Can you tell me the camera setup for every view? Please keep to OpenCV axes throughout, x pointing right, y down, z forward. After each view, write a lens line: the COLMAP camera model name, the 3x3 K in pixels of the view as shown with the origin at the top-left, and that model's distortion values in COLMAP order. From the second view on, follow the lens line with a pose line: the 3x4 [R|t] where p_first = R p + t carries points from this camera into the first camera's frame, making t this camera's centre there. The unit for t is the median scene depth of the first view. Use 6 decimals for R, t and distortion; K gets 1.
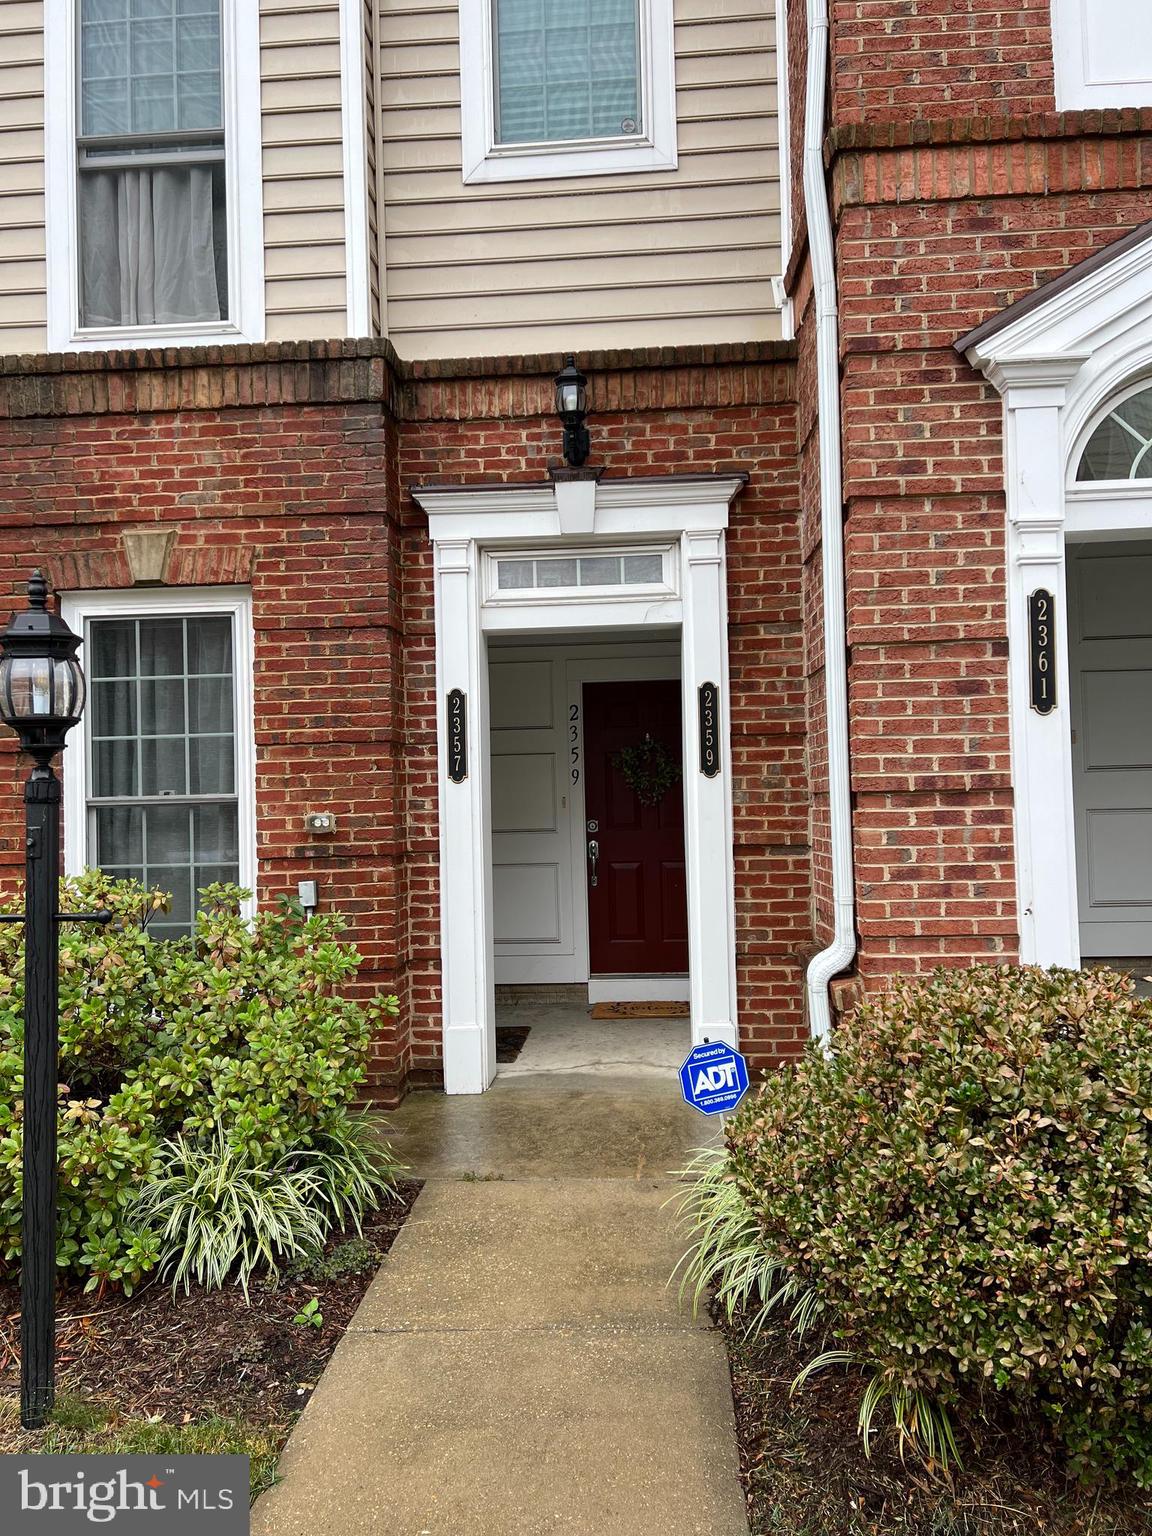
lens RADIAL K [[1151.2, 0, 581.8], [0, 1151.2, 770.0], [0, 0, 1]] dist [0.059818, -0.062252]
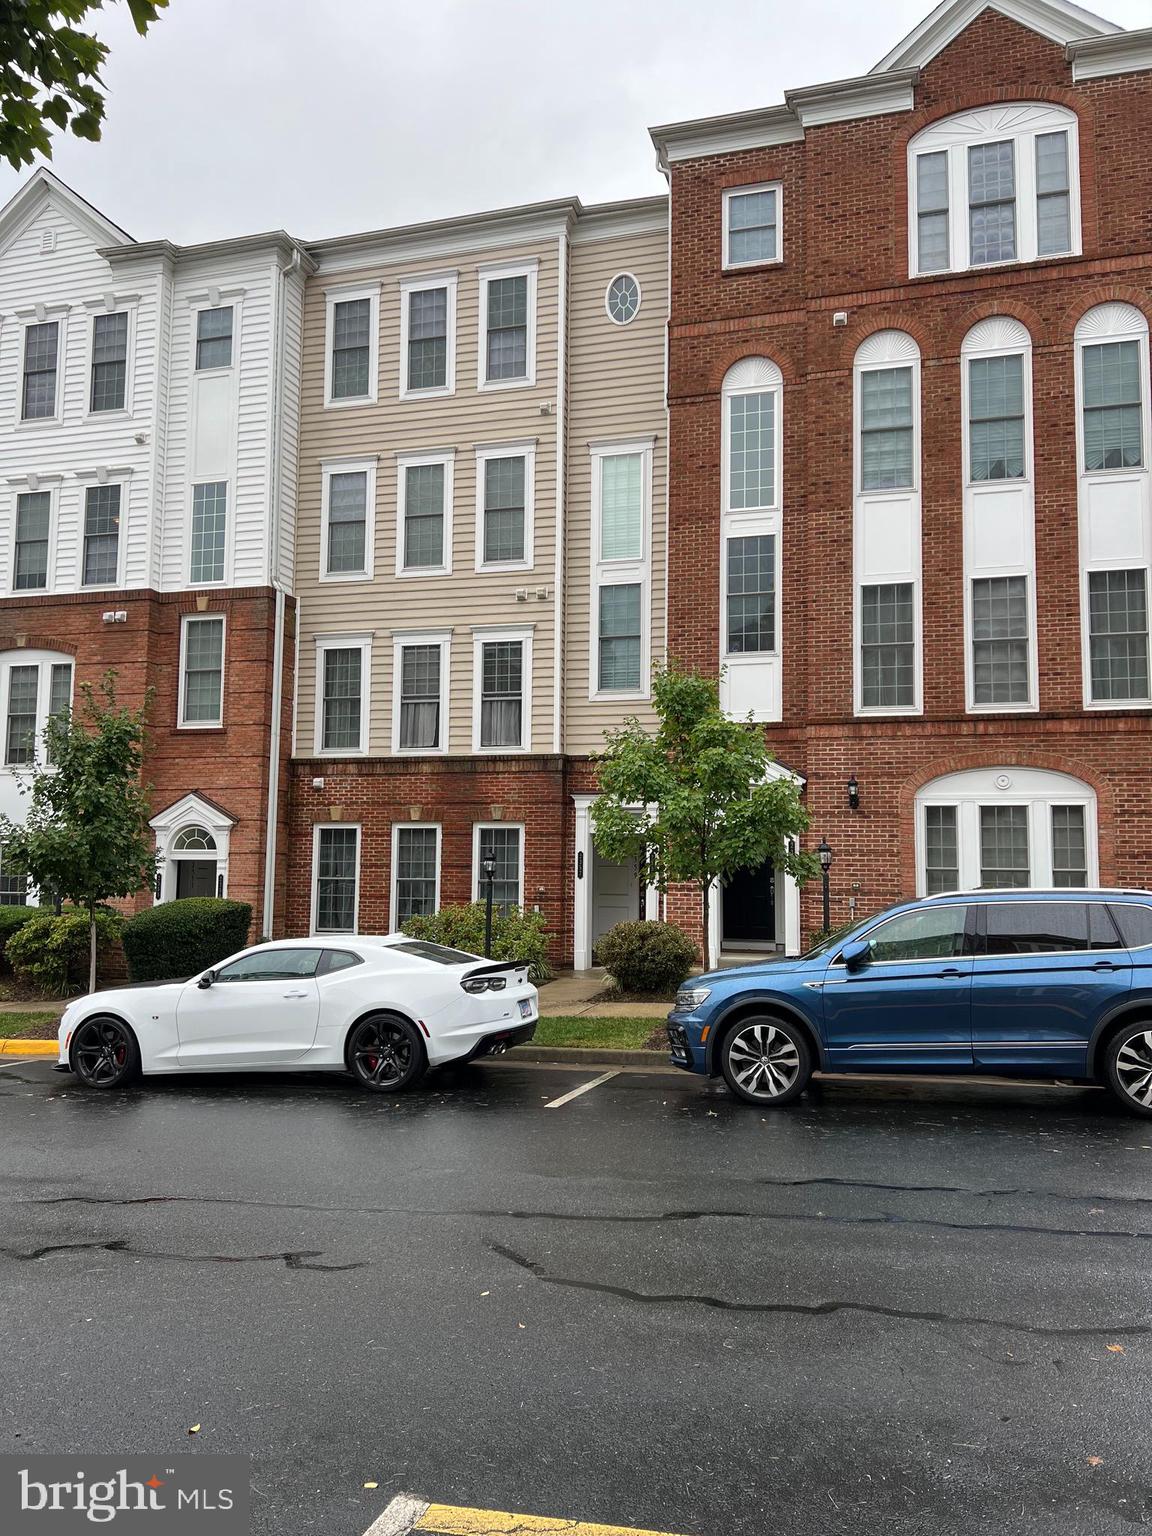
lens RADIAL K [[1151.2, 0, 578.6], [0, 1151.2, 762.1], [0, 0, 1]] dist [0.059818, -0.062252]
pose [[0.975666, 0.017678, -0.218548, 0.642365], [-0.029660, 0.998224, -0.051666, -0.162100], [0.217246, 0.056891, 0.974457, -2.406327]]
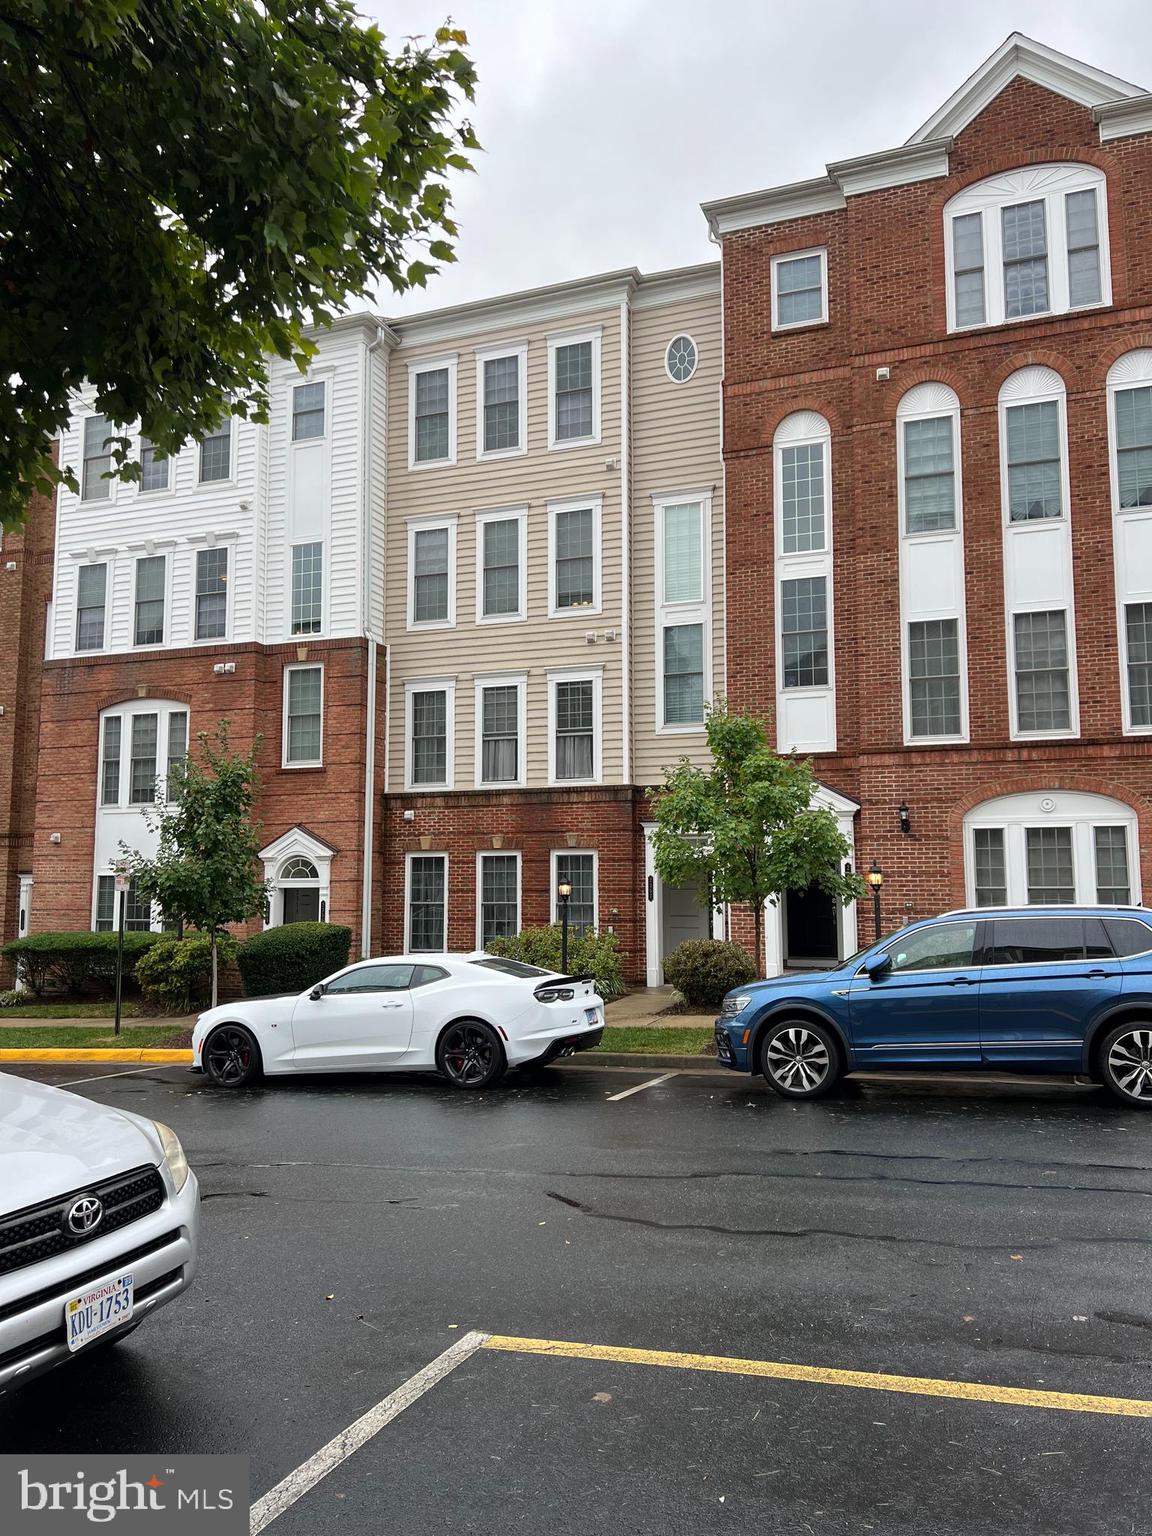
lens RADIAL K [[1151.2, 0, 579.1], [0, 1151.2, 770.4], [0, 0, 1]] dist [0.059818, -0.062252]
pose [[0.956819, -0.004689, -0.290646, 0.758410], [-0.013926, 0.997983, -0.061943, -0.178222], [0.290350, 0.063316, 0.954824, -2.652390]]
